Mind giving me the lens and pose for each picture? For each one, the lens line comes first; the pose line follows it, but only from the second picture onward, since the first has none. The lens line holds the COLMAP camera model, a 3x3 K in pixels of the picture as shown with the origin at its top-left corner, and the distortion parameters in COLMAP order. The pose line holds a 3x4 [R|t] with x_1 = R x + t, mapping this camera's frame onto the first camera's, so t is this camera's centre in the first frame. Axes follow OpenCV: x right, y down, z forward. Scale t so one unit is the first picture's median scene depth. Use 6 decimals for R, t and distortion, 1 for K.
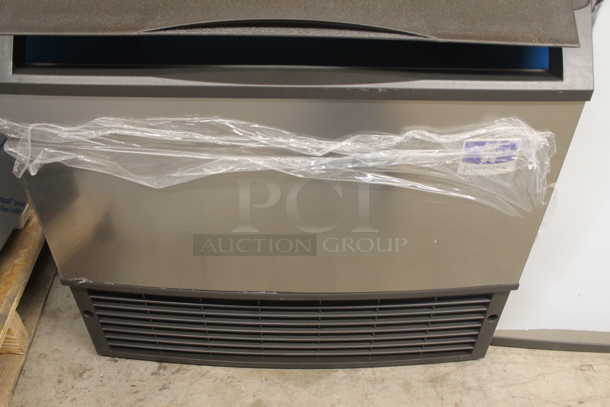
lens RADIAL K [[514.5, 0, 301.5], [0, 514.5, 200.5], [0, 0, 1]] dist [-0.137832, 0.109479]
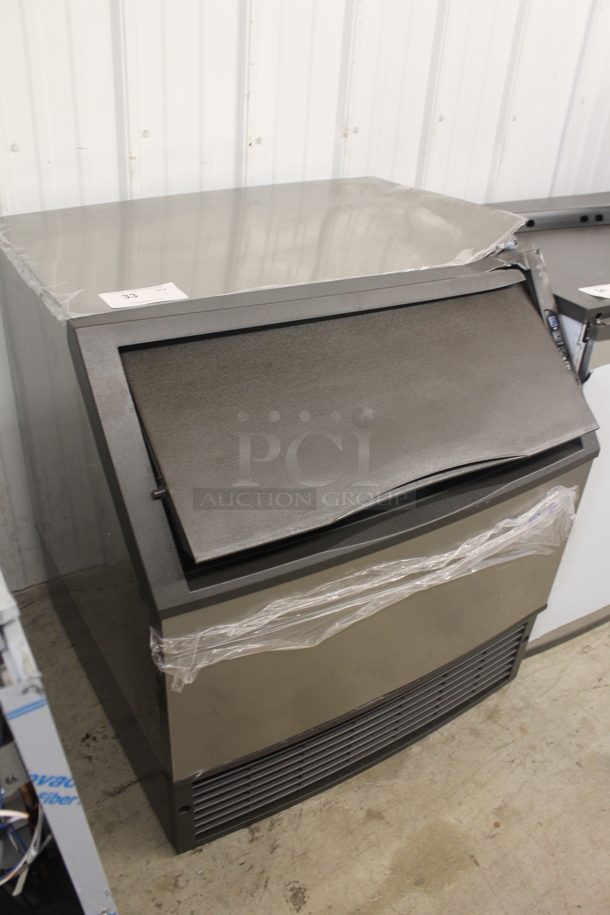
lens RADIAL K [[771.7, 0, 297.9], [0, 771.7, 464.5], [0, 0, 1]] dist [-0.137832, 0.109479]
pose [[0.850789, -0.267041, 0.452601, -0.718708], [0.282657, 0.958609, 0.034261, -0.343517], [-0.443016, 0.098782, 0.891055, -0.299986]]
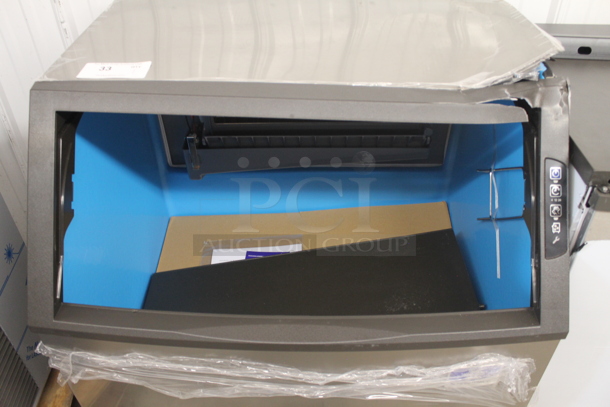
lens RADIAL K [[514.5, 0, 302.3], [0, 514.5, 199.9], [0, 0, 1]] dist [-0.137832, 0.109479]
pose [[0.998924, -0.011374, -0.044971, 0.036112], [0.012689, 0.999497, 0.029063, -0.402550], [0.044618, -0.029602, 0.998565, -0.090034]]
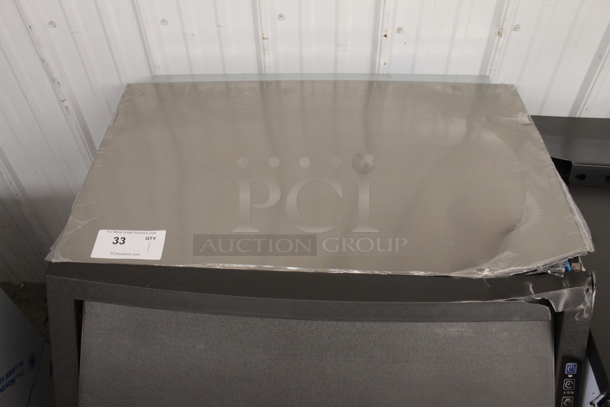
lens RADIAL K [[514.5, 0, 307.6], [0, 514.5, 202.0], [0, 0, 1]] dist [-0.137832, 0.109479]
pose [[0.999039, 0.000639, -0.043833, 0.010650], [0.007533, 0.982520, 0.186005, -0.839513], [0.043186, -0.186156, 0.981571, -0.033605]]
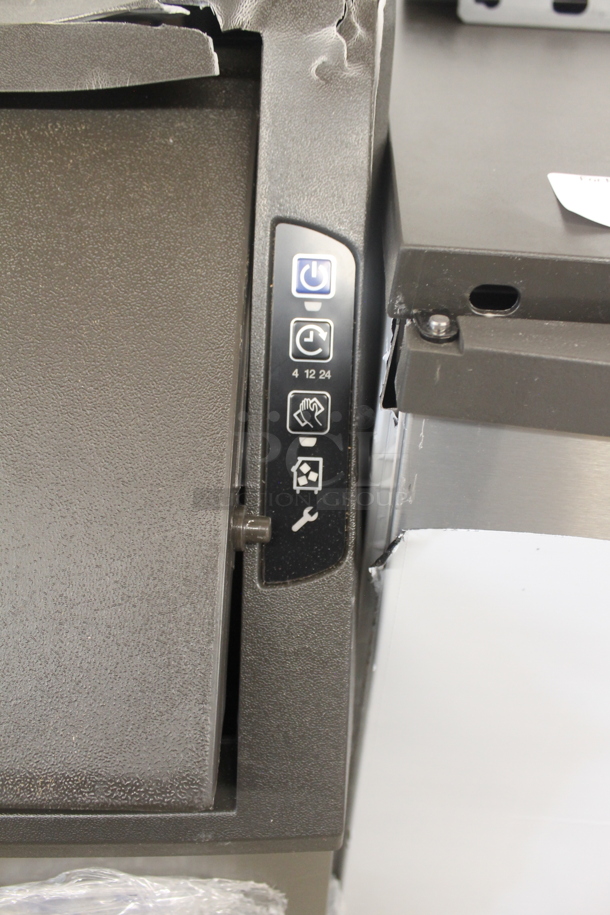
lens RADIAL K [[771.7, 0, 299.1], [0, 771.7, 458.4], [0, 0, 1]] dist [-0.137832, 0.109479]
pose [[0.999159, 0.022559, -0.034248, 0.413835], [-0.019693, 0.996452, 0.081822, -0.364407], [0.035973, -0.081079, 0.996058, 0.388877]]
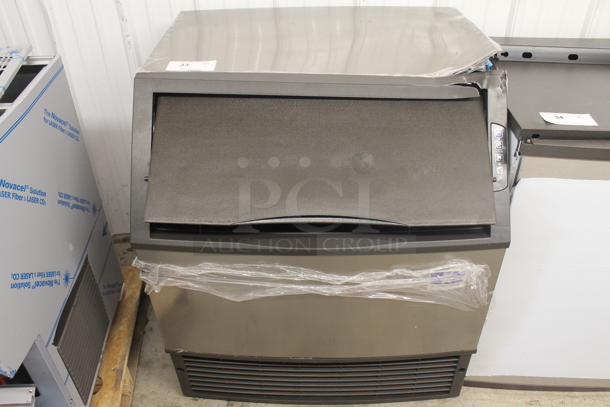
lens RADIAL K [[514.5, 0, 302.0], [0, 514.5, 199.9], [0, 0, 1]] dist [-0.137832, 0.109479]
pose [[0.999224, -0.016908, -0.035560, -0.015472], [0.016522, 0.999802, -0.011106, -0.254586], [0.035741, 0.010510, 0.999306, -0.469798]]
